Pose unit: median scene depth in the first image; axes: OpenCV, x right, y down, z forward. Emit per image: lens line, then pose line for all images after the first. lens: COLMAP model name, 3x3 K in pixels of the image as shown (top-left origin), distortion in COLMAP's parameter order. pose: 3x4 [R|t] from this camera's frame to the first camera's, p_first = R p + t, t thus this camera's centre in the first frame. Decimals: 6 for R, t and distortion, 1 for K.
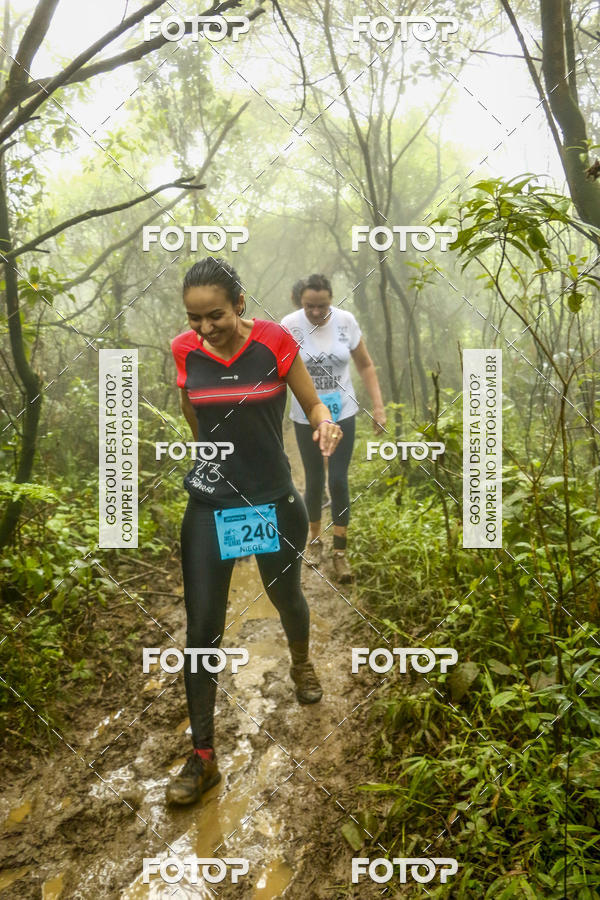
lens RADIAL K [[823.7, 0, 303.7], [0, 823.7, 455.2], [0, 0, 1]] dist [-0.157218, 0.207892]
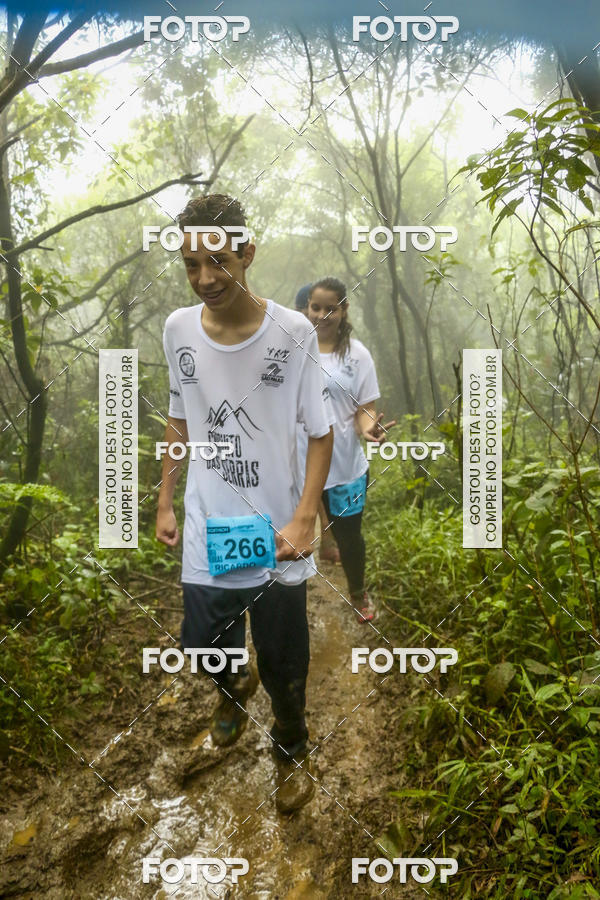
lens RADIAL K [[826.8, 0, 308.6], [0, 826.8, 450.5], [0, 0, 1]] dist [-0.159071, 0.212733]
pose [[0.999717, -0.023058, -0.005785, -0.008855], [0.022754, 0.998589, -0.047982, 0.042993], [0.006883, 0.047837, 0.998831, 0.043857]]
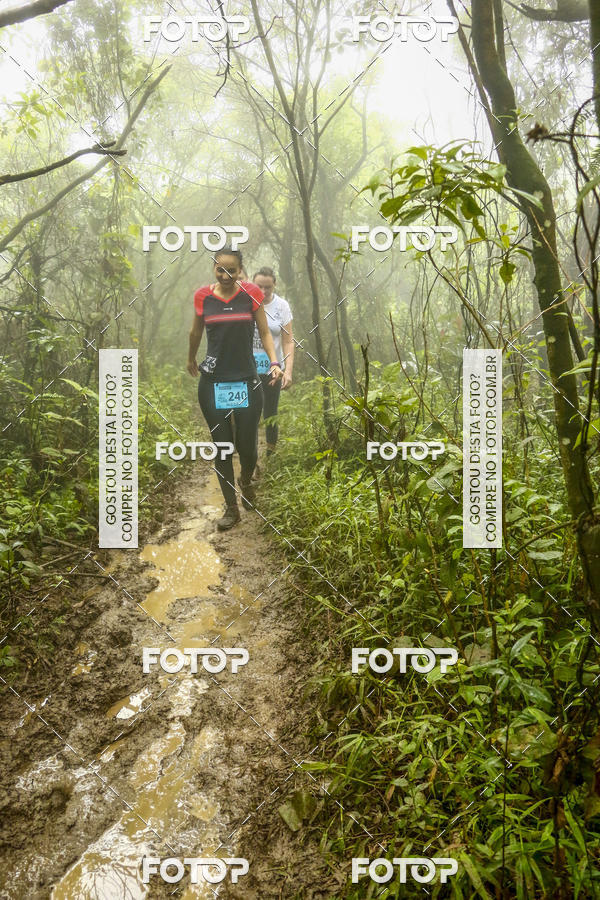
lens RADIAL K [[826.1, 0, 309.8], [0, 826.1, 453.6], [0, 0, 1]] dist [-0.155925, 0.210250]
pose [[0.995257, -0.015689, 0.096011, -0.002265], [0.012875, 0.999471, 0.029863, -0.000318], [-0.096429, -0.028486, 0.994932, 0.016051]]
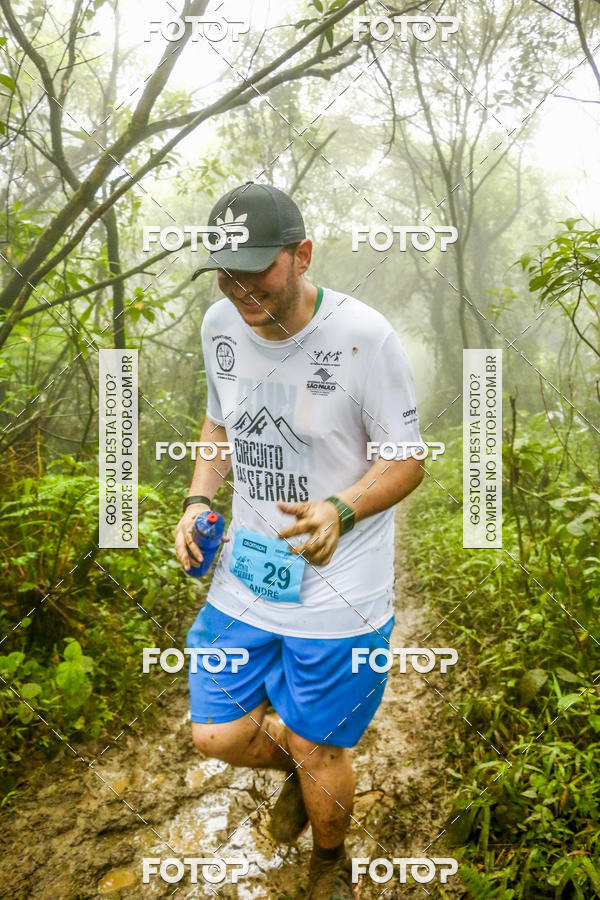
lens RADIAL K [[827.2, 0, 302.7], [0, 827.2, 453.1], [0, 0, 1]] dist [-0.157262, 0.210736]
pose [[0.995977, 0.031160, -0.084022, -0.018702], [-0.033023, 0.999236, -0.020878, 0.004440], [0.083308, 0.023569, 0.996245, -0.074684]]
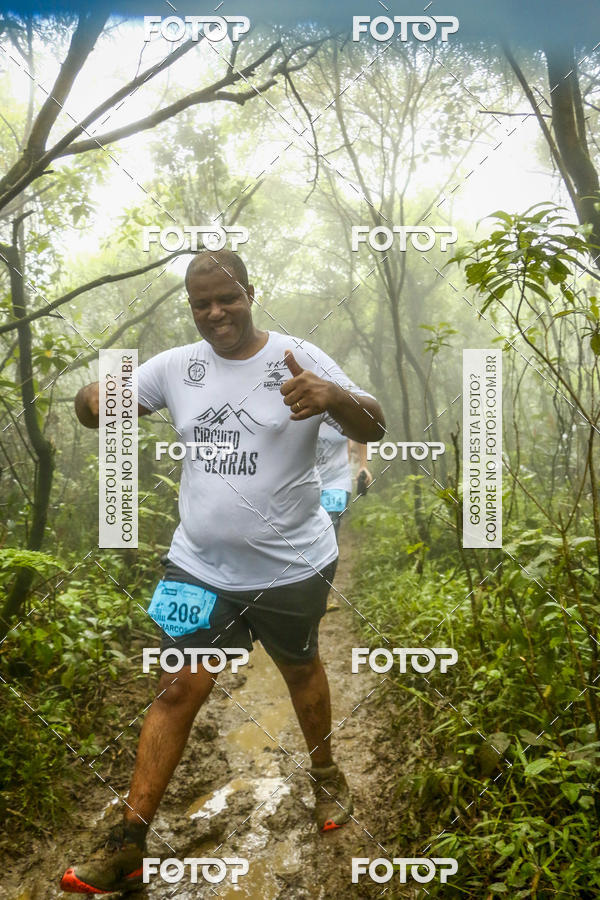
lens RADIAL K [[827.2, 0, 302.7], [0, 827.2, 453.1], [0, 0, 1]] dist [-0.157262, 0.210736]
pose [[0.999679, -0.012756, -0.021888, 0.000945], [0.010370, 0.994327, -0.105857, 0.025211], [0.023114, 0.105596, 0.994140, 0.023275]]
